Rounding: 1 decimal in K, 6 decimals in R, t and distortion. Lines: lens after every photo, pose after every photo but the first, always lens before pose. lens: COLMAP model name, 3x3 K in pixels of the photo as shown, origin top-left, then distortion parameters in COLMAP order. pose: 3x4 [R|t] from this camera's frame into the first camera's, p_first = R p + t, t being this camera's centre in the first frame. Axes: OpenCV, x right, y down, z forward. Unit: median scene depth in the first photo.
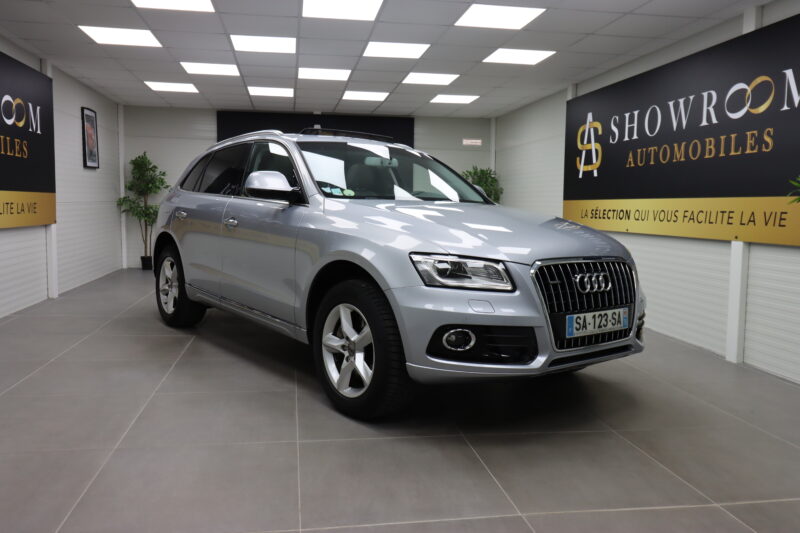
lens RADIAL K [[634.1, 0, 400.4], [0, 634.1, 281.7], [0, 0, 1]] dist [0.005869, 0.002912]
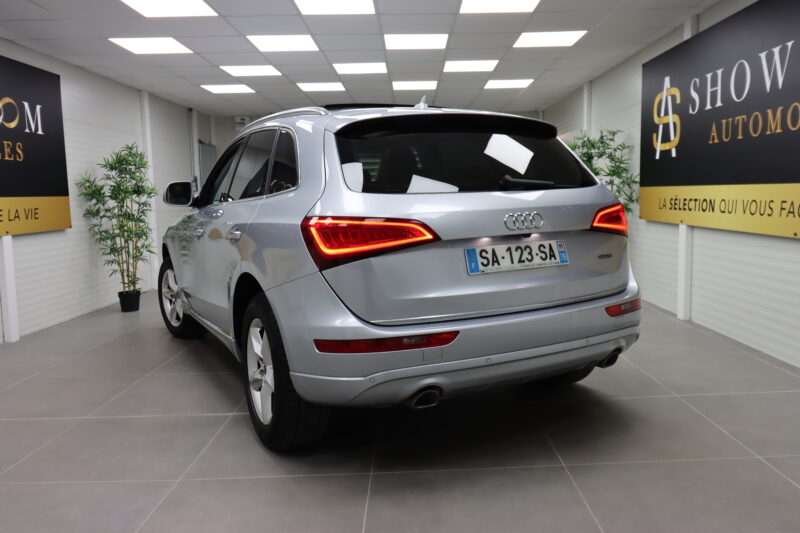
lens RADIAL K [[634.1, 0, 403.1], [0, 634.1, 264.1], [0, 0, 1]] dist [0.005869, 0.002912]
pose [[0.982702, -0.006370, -0.185084, 0.152543], [0.005412, 0.999969, -0.005678, -0.037107], [0.185114, 0.004578, 0.982706, 0.201227]]
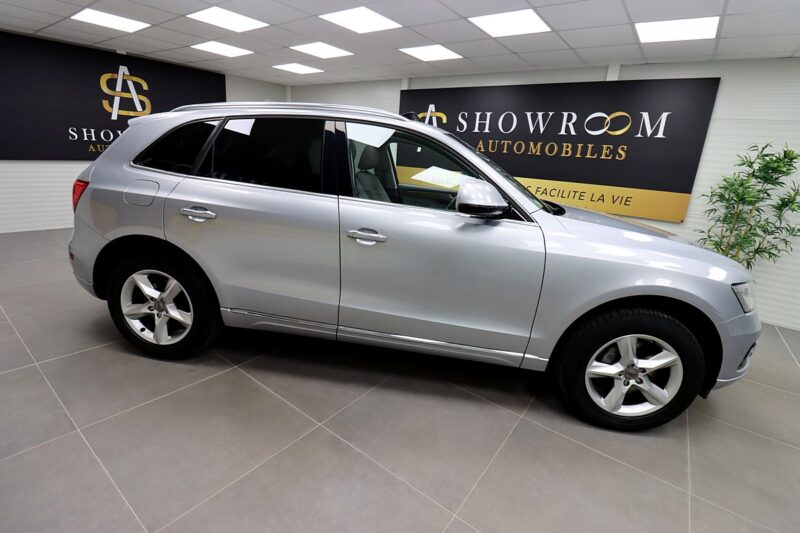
lens RADIAL K [[373.4, 0, 405.3], [0, 373.4, 267.1], [0, 0, 1]] dist [-0.007455, -0.003242]
pose [[0.715324, -0.172201, 0.677244, -0.450965], [0.026241, 0.975098, 0.220218, -0.128858], [-0.698300, -0.139755, 0.702029, 0.537264]]
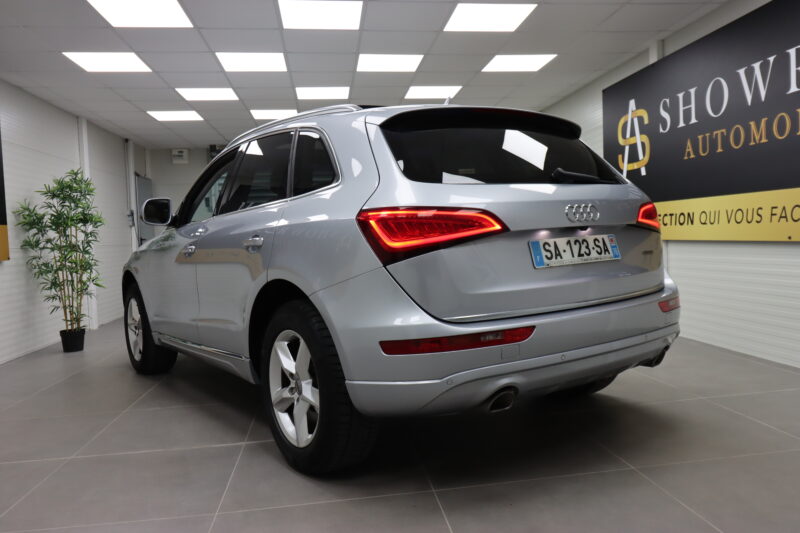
lens RADIAL K [[634.1, 0, 399.9], [0, 634.1, 263.6], [0, 0, 1]] dist [0.005869, 0.002912]
pose [[0.997575, -0.041330, -0.056007, 0.044565], [0.037207, 0.996655, -0.072769, -0.006152], [0.058827, 0.070508, 0.995775, 0.221862]]
